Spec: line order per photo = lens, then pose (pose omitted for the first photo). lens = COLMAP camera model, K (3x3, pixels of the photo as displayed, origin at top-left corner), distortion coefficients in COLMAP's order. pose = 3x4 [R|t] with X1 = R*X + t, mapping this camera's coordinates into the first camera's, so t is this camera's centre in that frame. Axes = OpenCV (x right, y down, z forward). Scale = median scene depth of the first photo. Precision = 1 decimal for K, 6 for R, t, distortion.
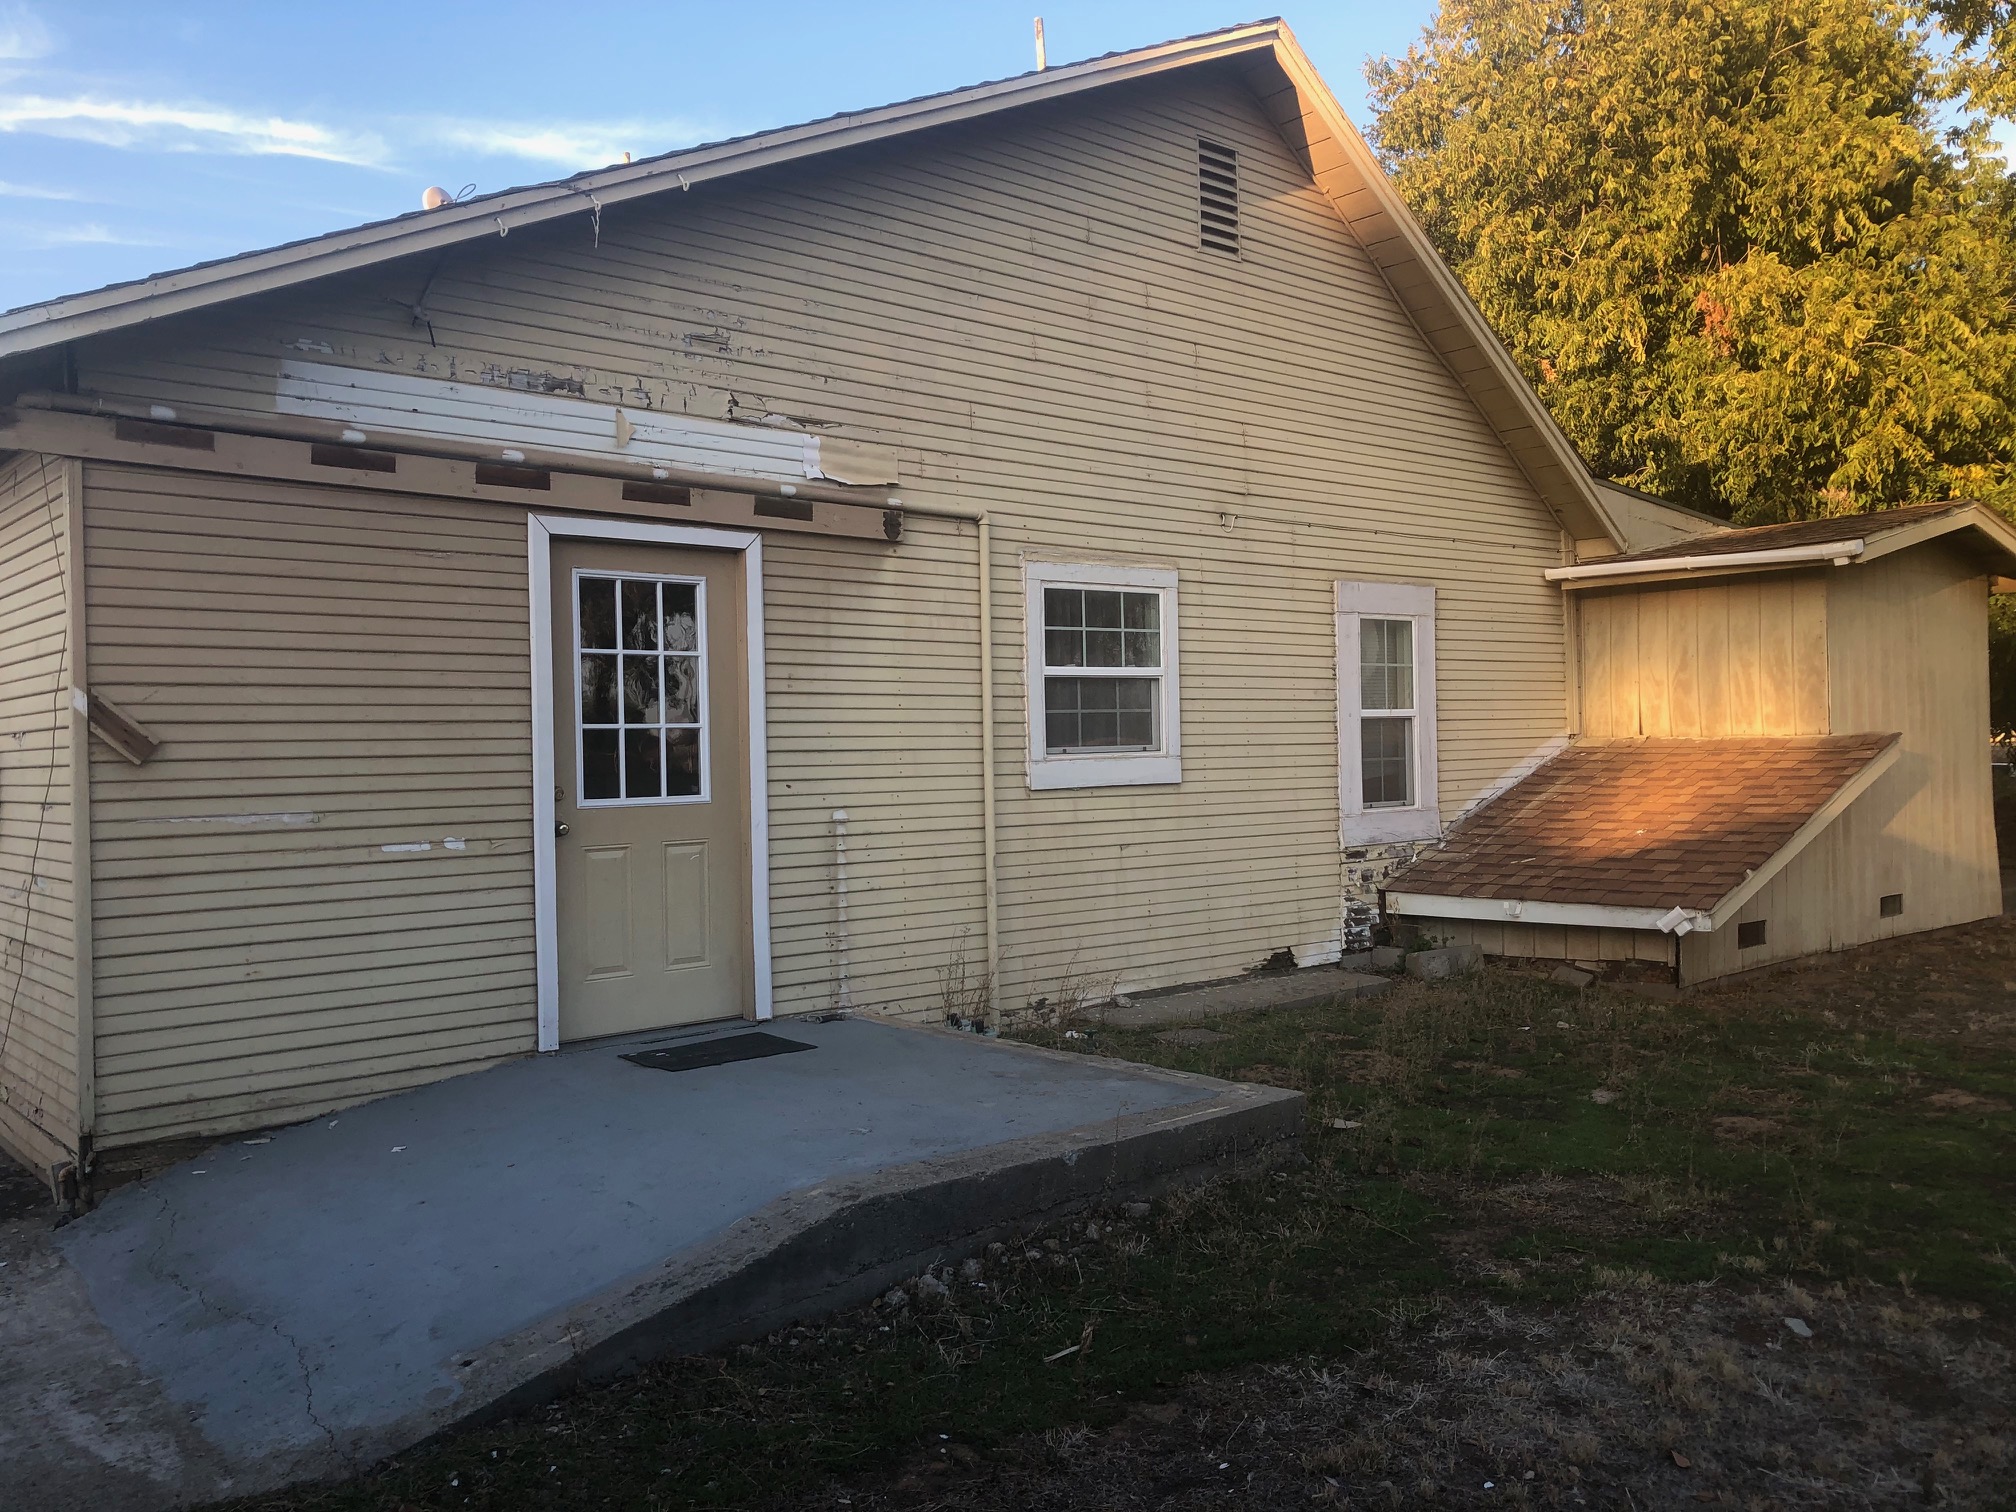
lens RADIAL K [[1646.8, 0, 1008.0], [0, 1646.8, 756.0], [0, 0, 1]] dist [0.092956, -0.102015]
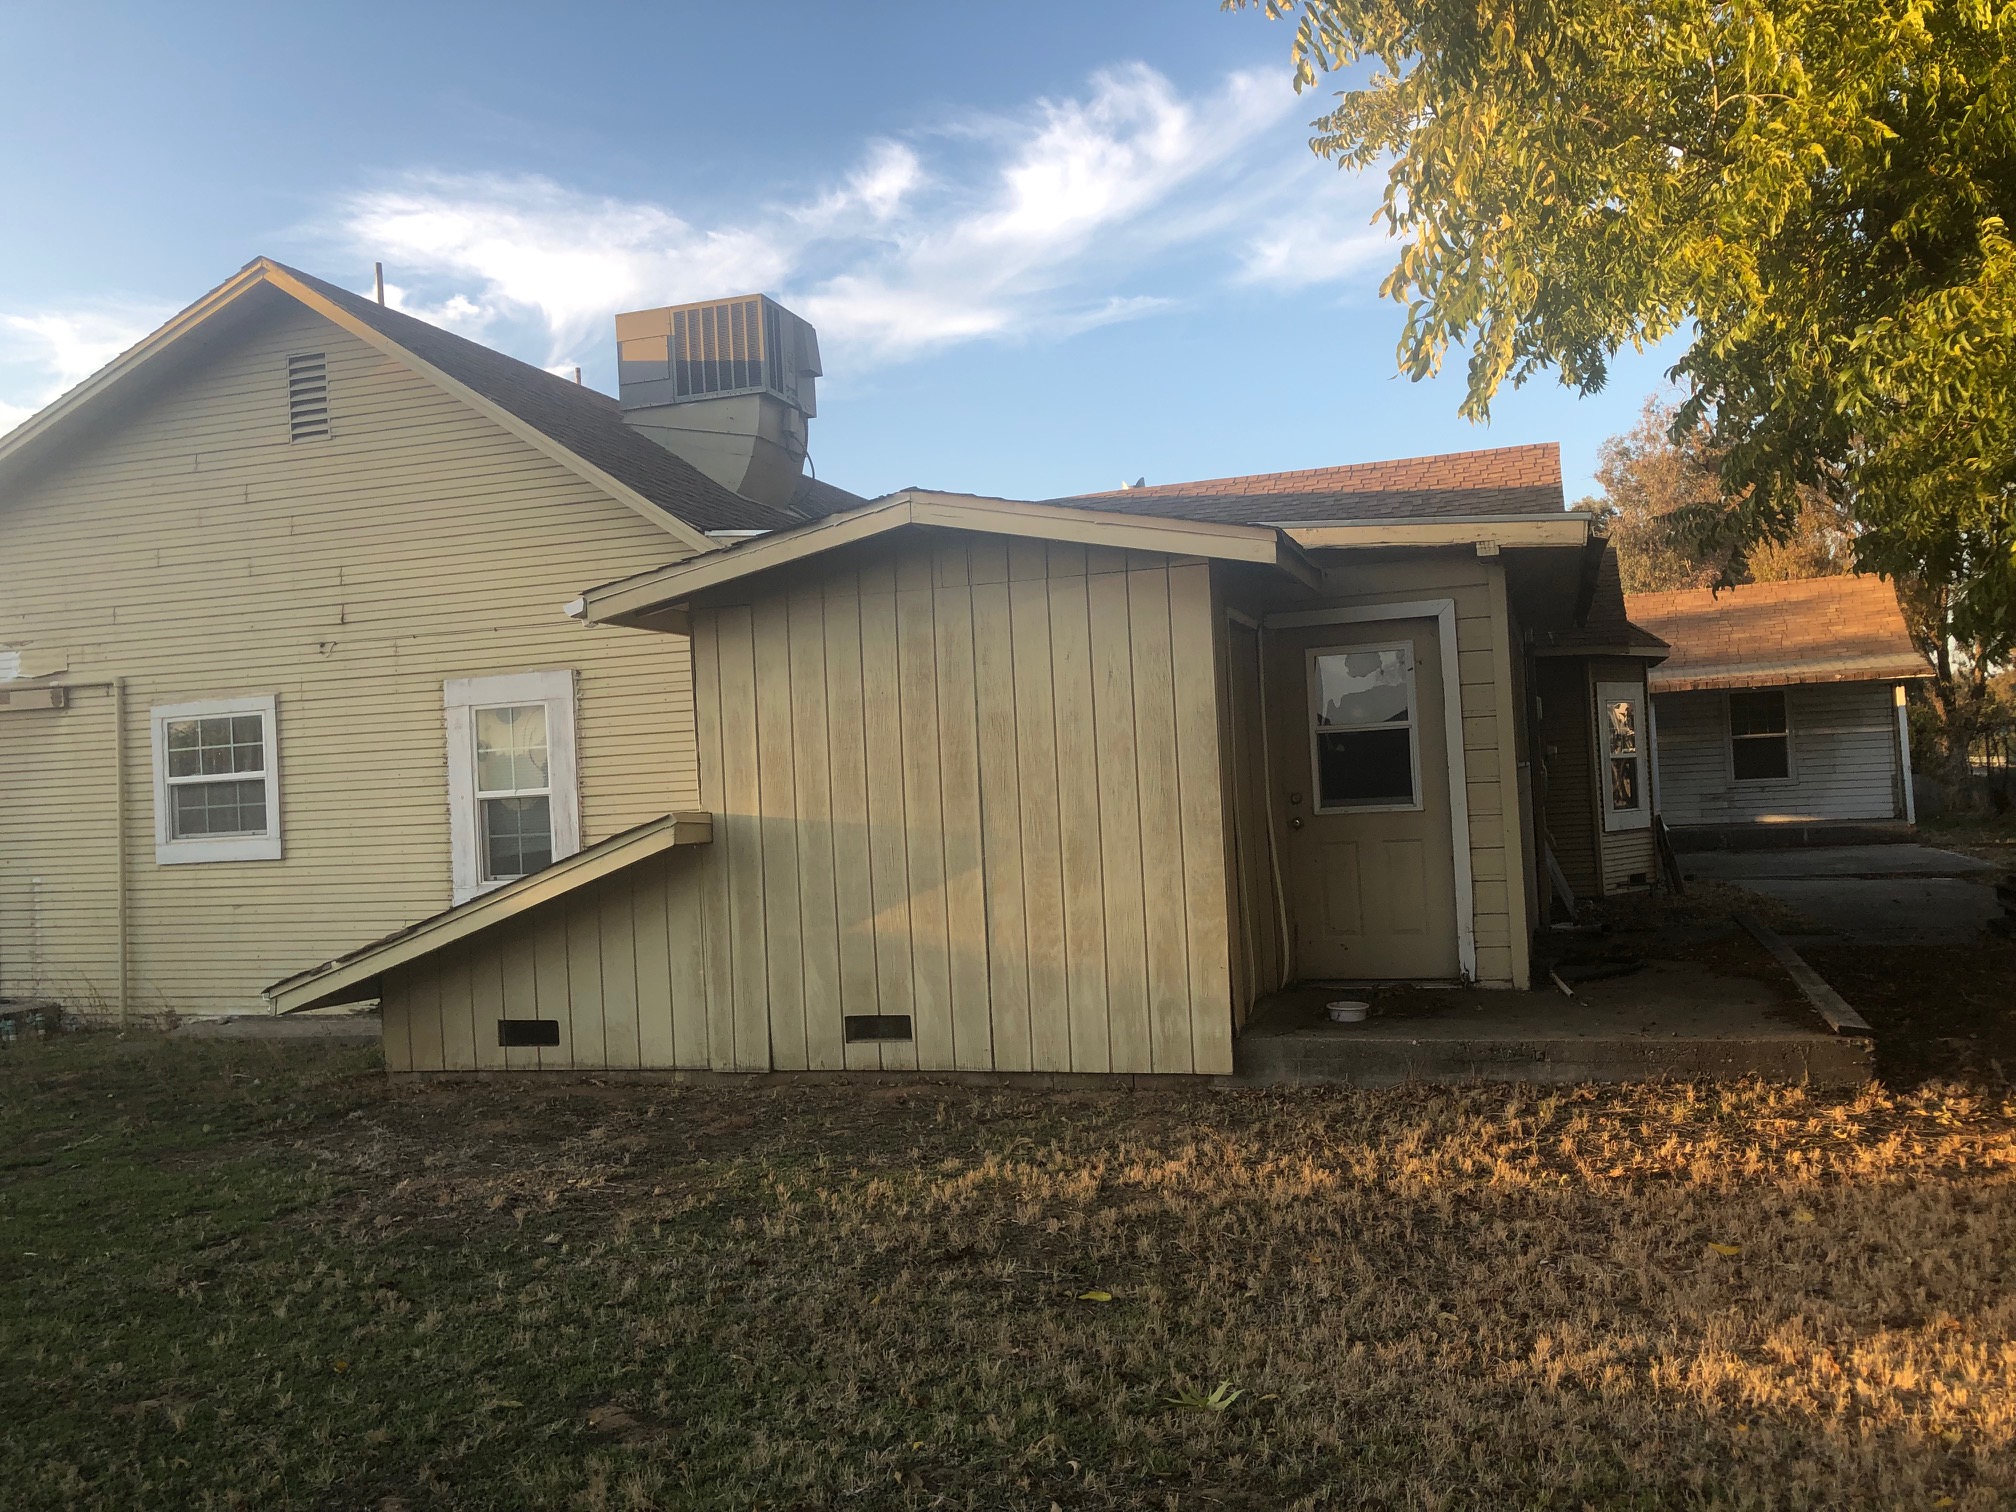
lens RADIAL K [[1646.8, 0, 1008.0], [0, 1646.8, 756.0], [0, 0, 1]] dist [0.092956, -0.102015]
pose [[0.497369, -0.024510, -0.867193, 1.562112], [0.030776, 0.999470, -0.010597, -0.033817], [0.866993, -0.021418, 0.497860, 0.864257]]
